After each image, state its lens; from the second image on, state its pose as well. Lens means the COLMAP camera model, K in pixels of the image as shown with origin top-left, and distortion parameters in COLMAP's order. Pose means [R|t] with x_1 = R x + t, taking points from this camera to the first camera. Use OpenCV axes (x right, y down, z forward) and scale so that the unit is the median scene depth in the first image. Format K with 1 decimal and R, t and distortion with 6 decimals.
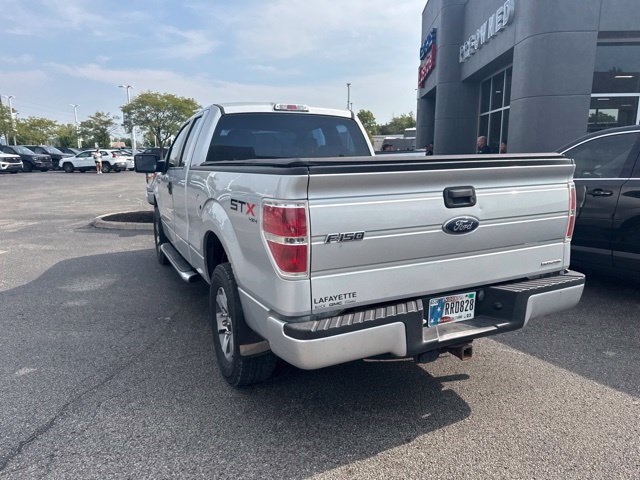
lens RADIAL K [[451.3, 0, 320.0], [0, 451.3, 240.0], [0, 0, 1]] dist [0.064762, -0.077001]
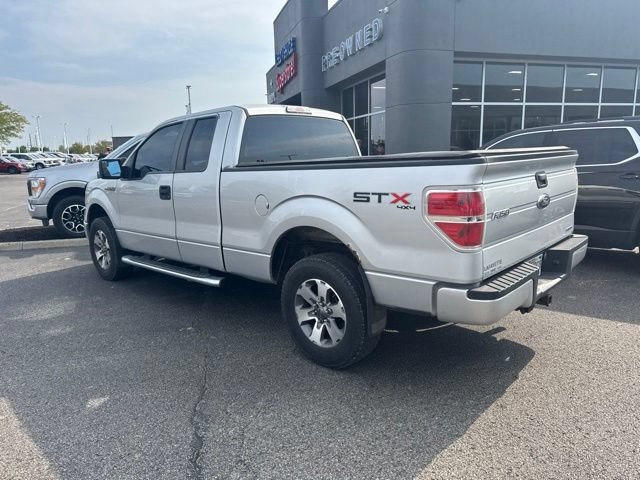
lens RADIAL K [[451.3, 0, 320.0], [0, 451.3, 240.0], [0, 0, 1]] dist [0.064762, -0.077001]
pose [[0.931263, -0.087727, 0.353629, -0.414158], [0.090823, 0.995836, 0.007866, 0.004525], [-0.352847, 0.024792, 0.935353, 0.007000]]
